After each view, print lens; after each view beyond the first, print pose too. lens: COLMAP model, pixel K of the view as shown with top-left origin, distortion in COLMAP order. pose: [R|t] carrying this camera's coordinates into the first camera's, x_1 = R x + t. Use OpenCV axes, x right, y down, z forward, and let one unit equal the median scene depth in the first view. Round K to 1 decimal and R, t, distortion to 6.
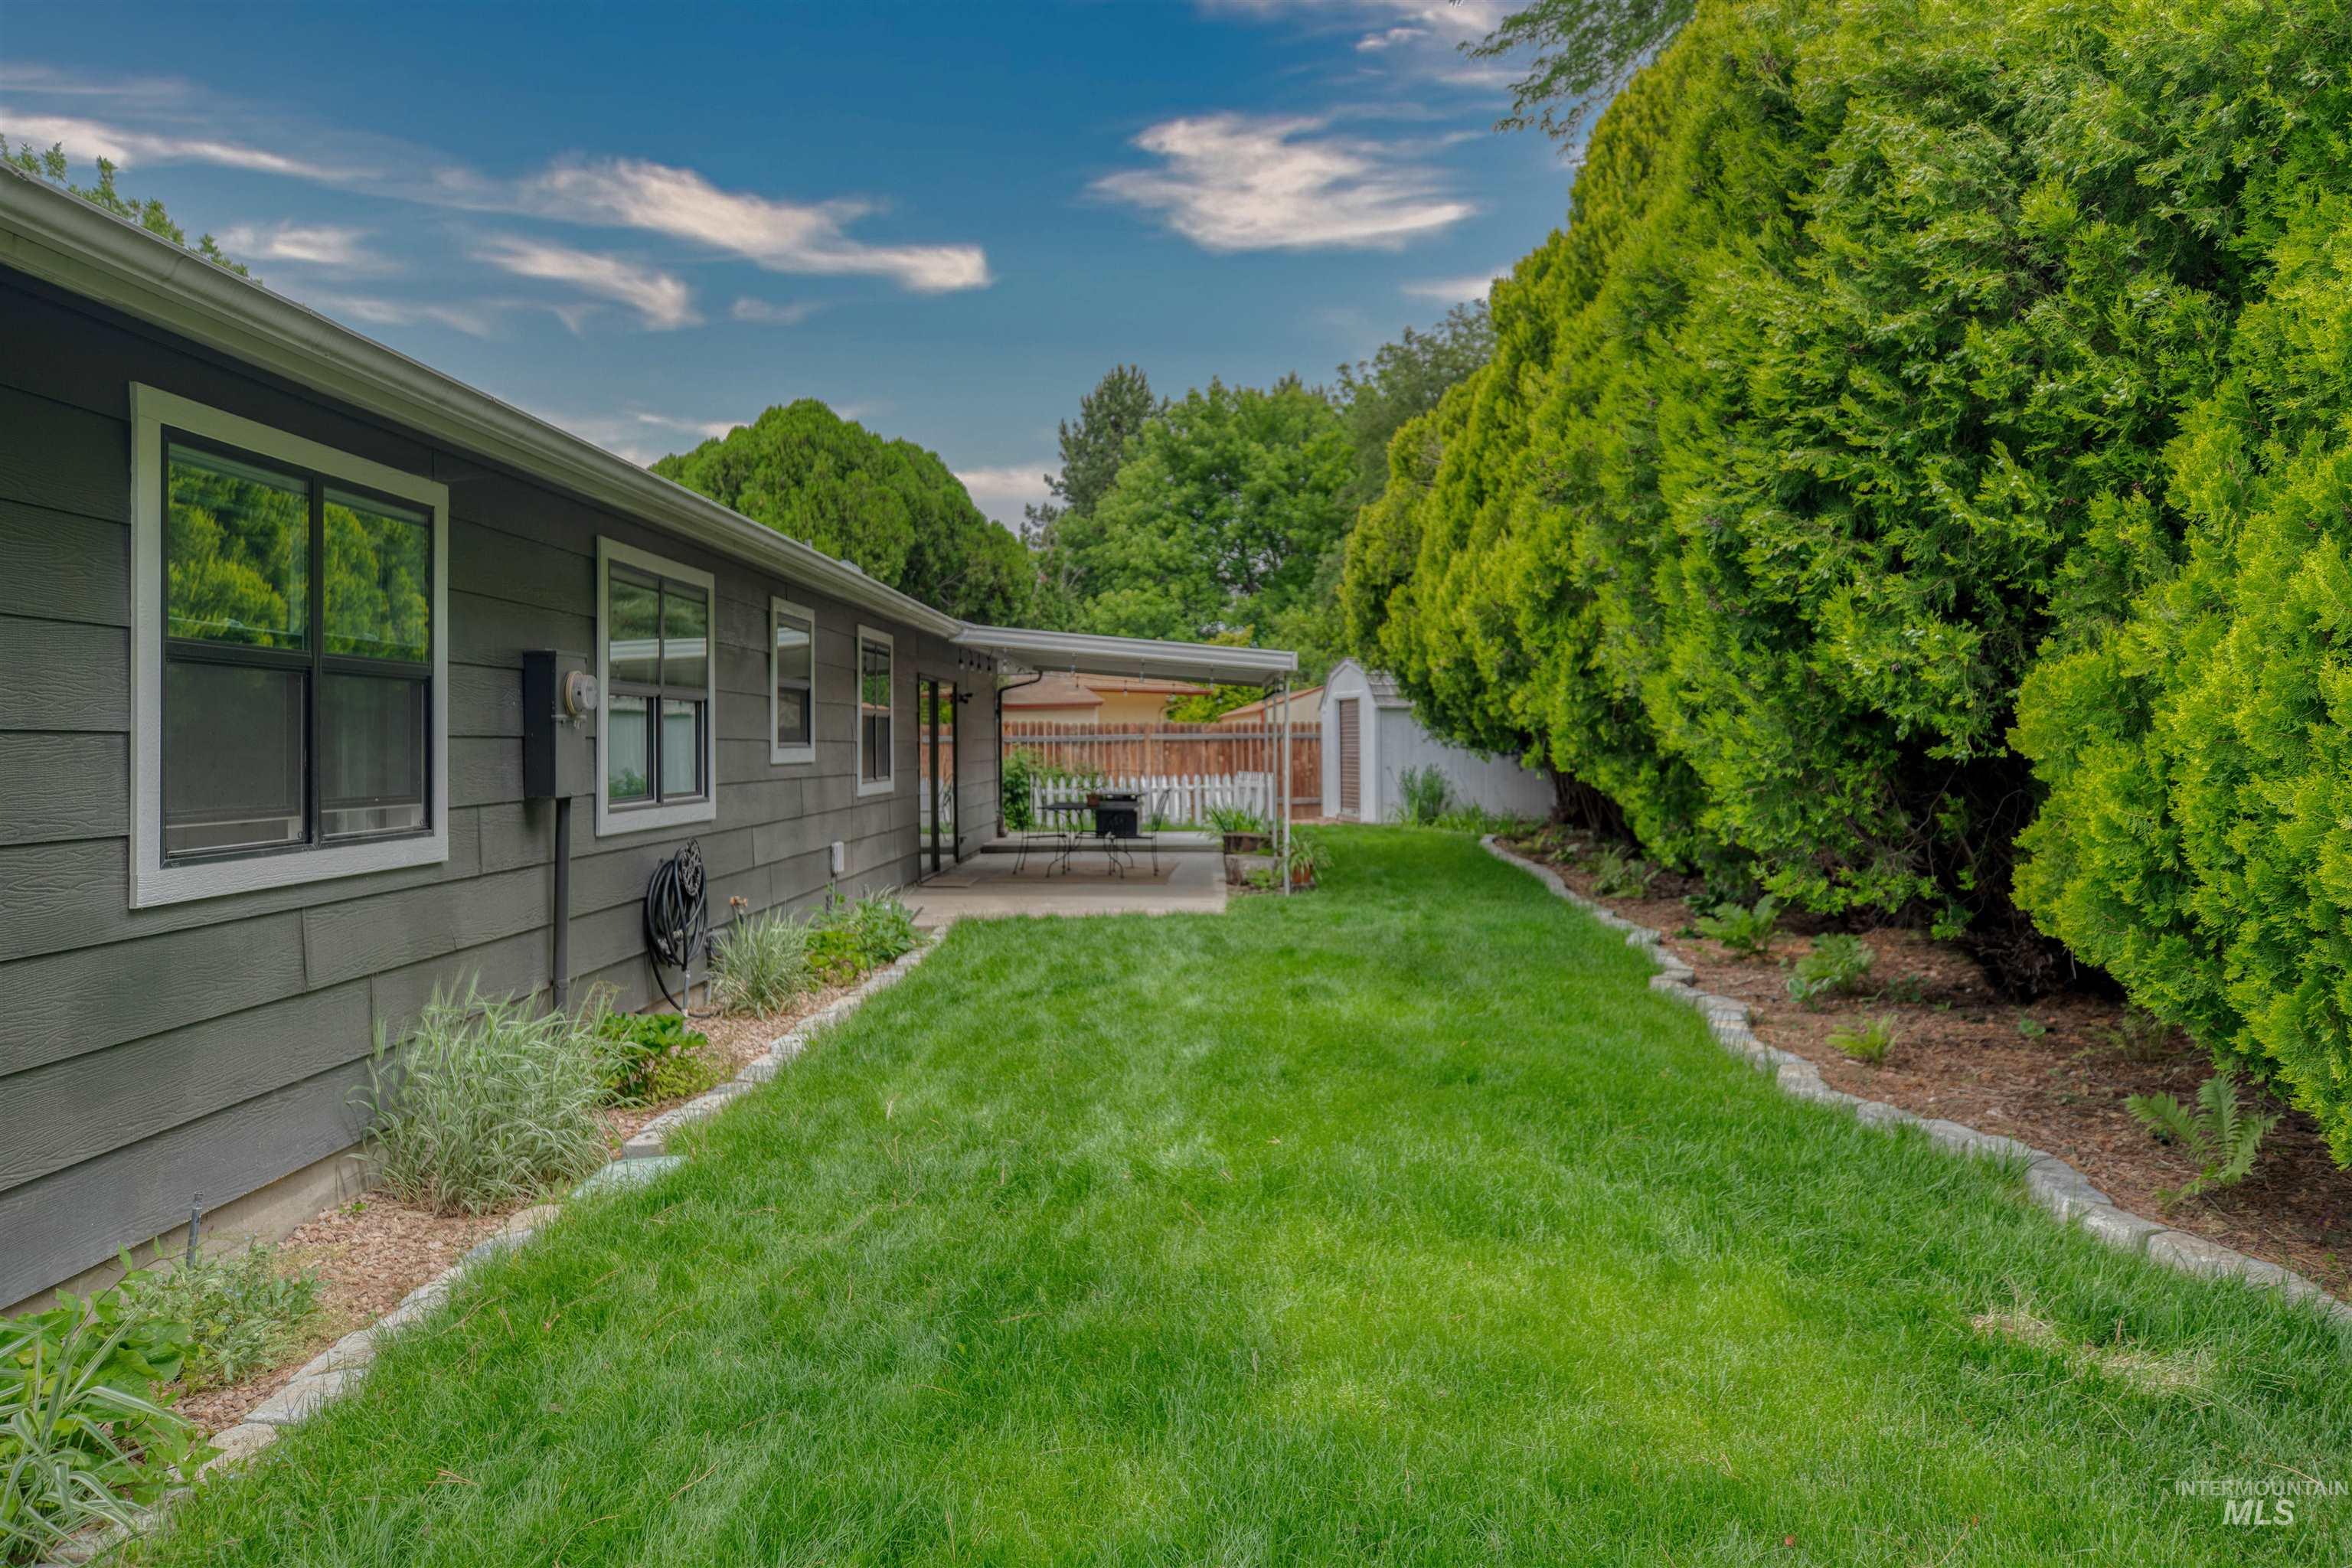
lens RADIAL K [[1556.2, 0, 1177.3], [0, 1556.2, 757.0], [0, 0, 1]] dist [-0.000342, -0.000608]
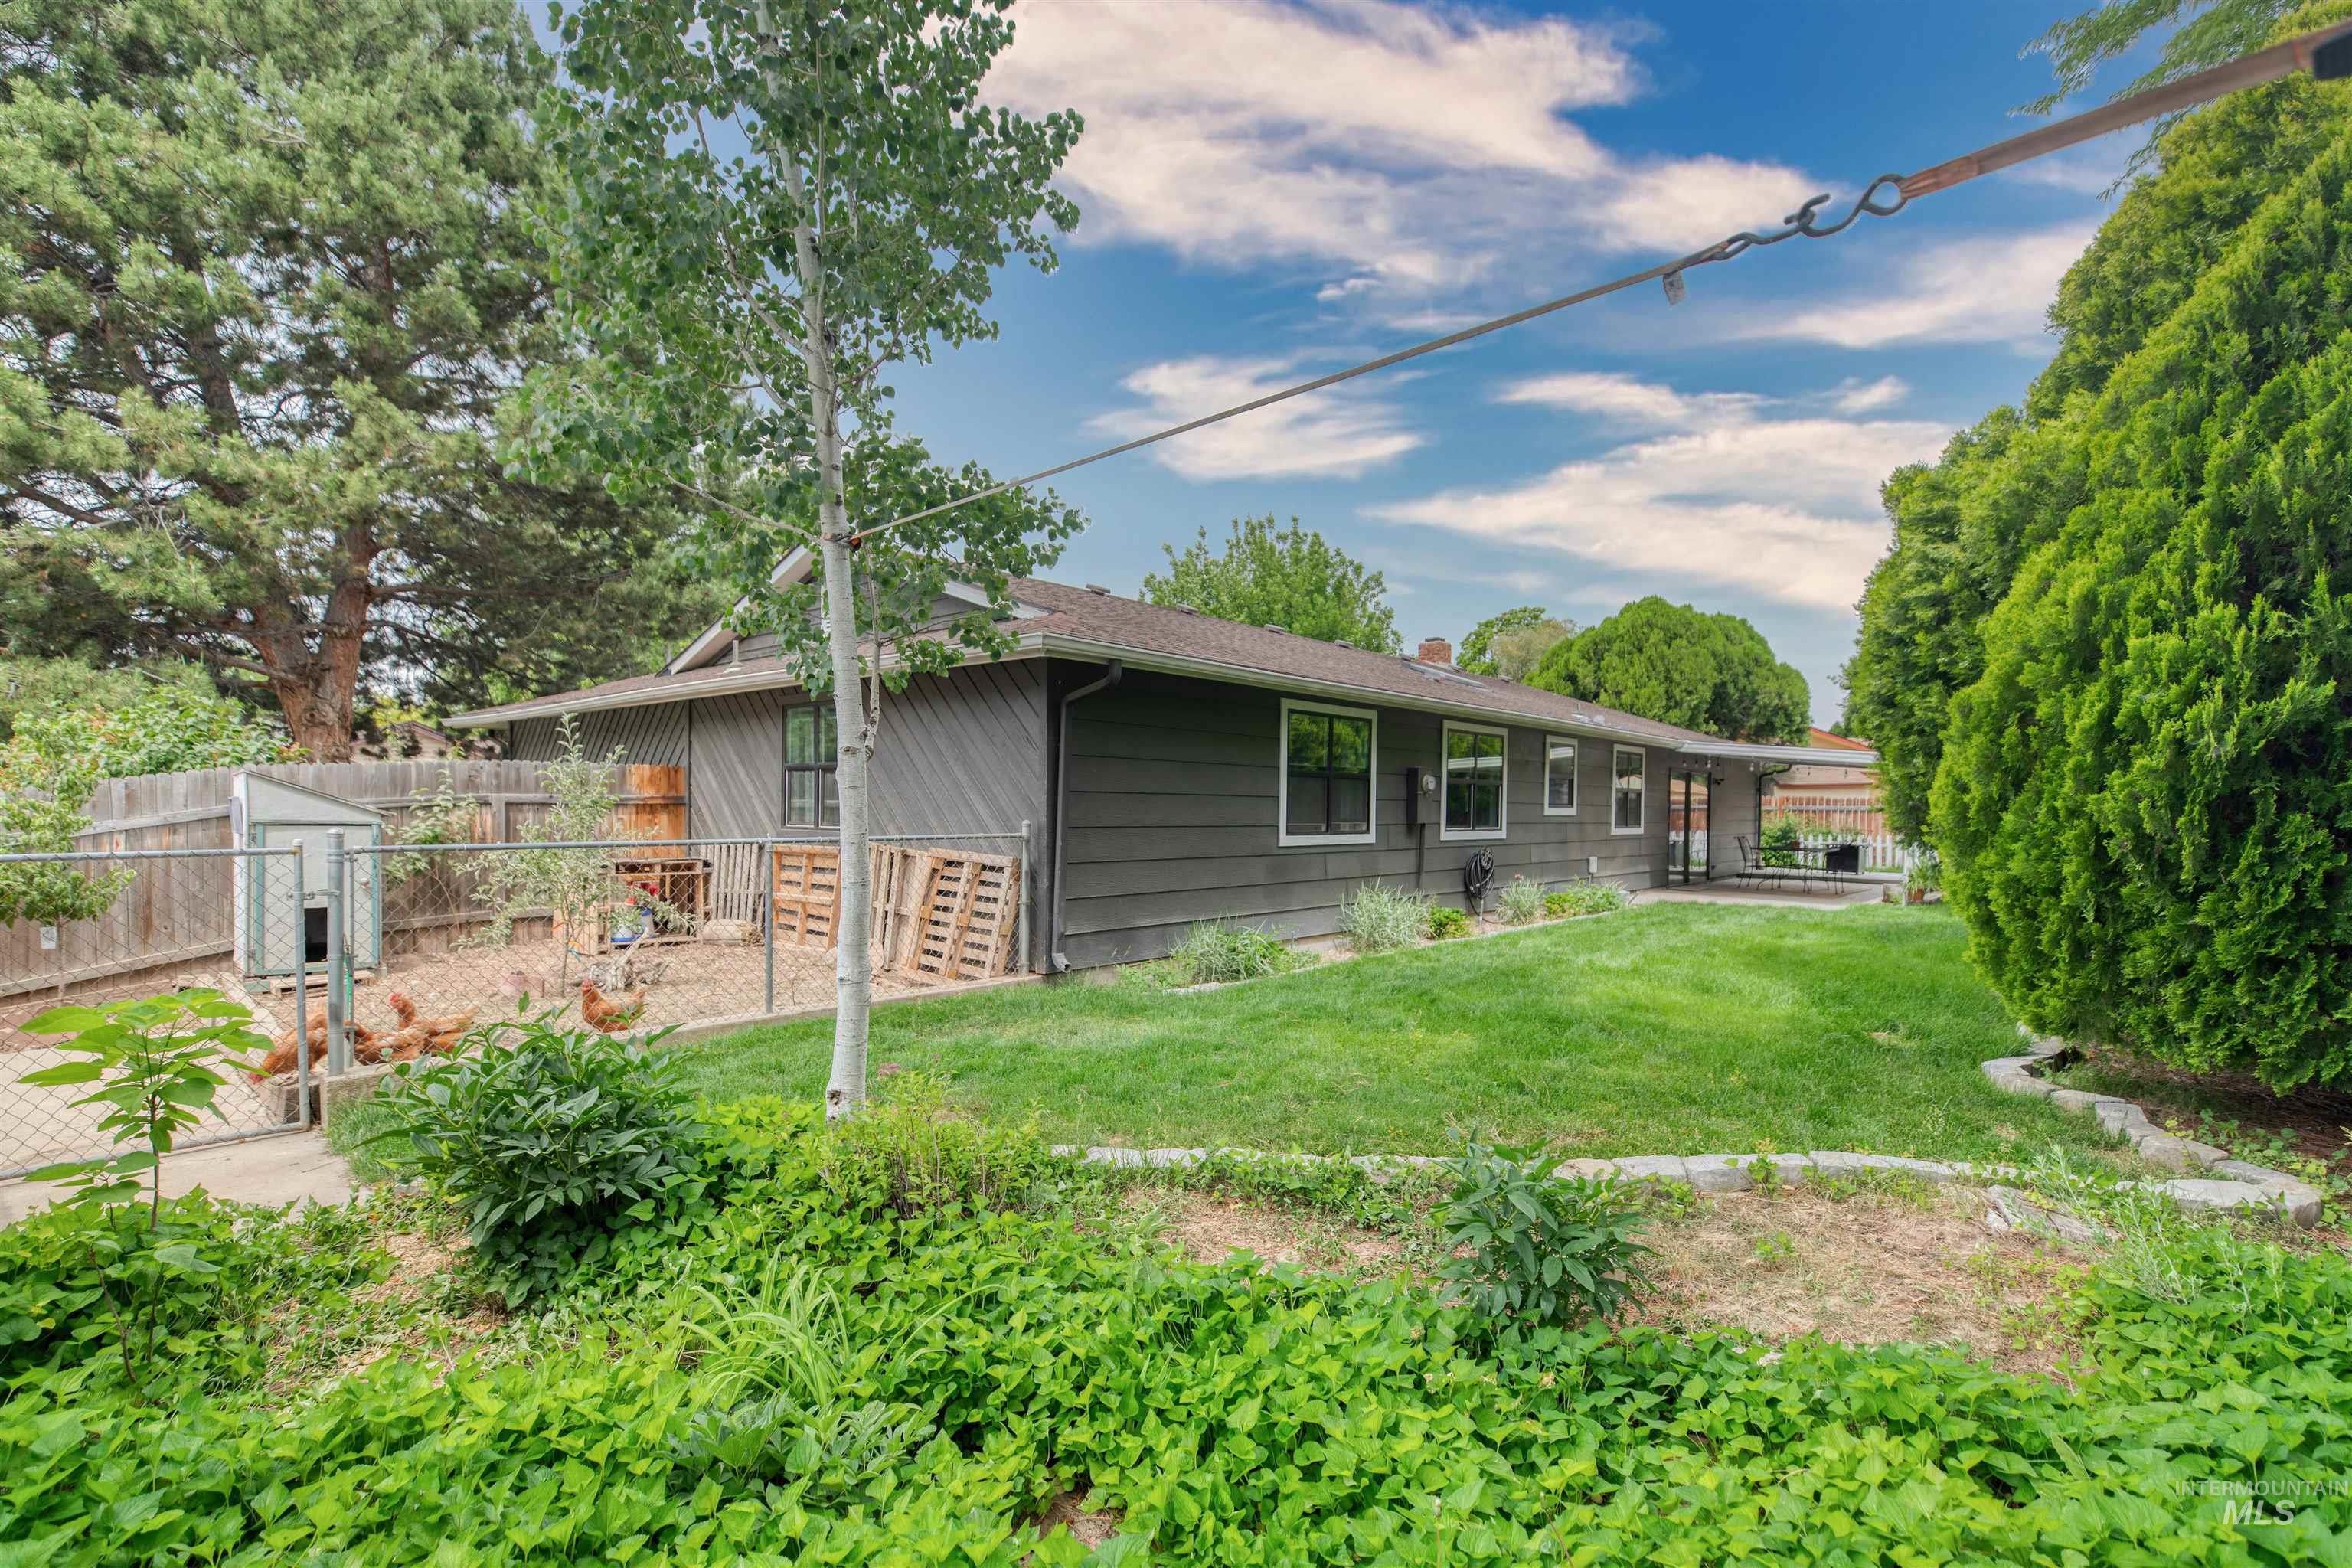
lens RADIAL K [[1060.2, 0, 1169.4], [0, 1060.2, 777.7], [0, 0, 1]] dist [0.000117, 0.000277]
pose [[0.750569, -0.001655, -0.660790, 0.117199], [-0.023383, 0.999304, -0.029063, 0.002819], [0.660378, 0.037265, 0.750008, -0.155890]]
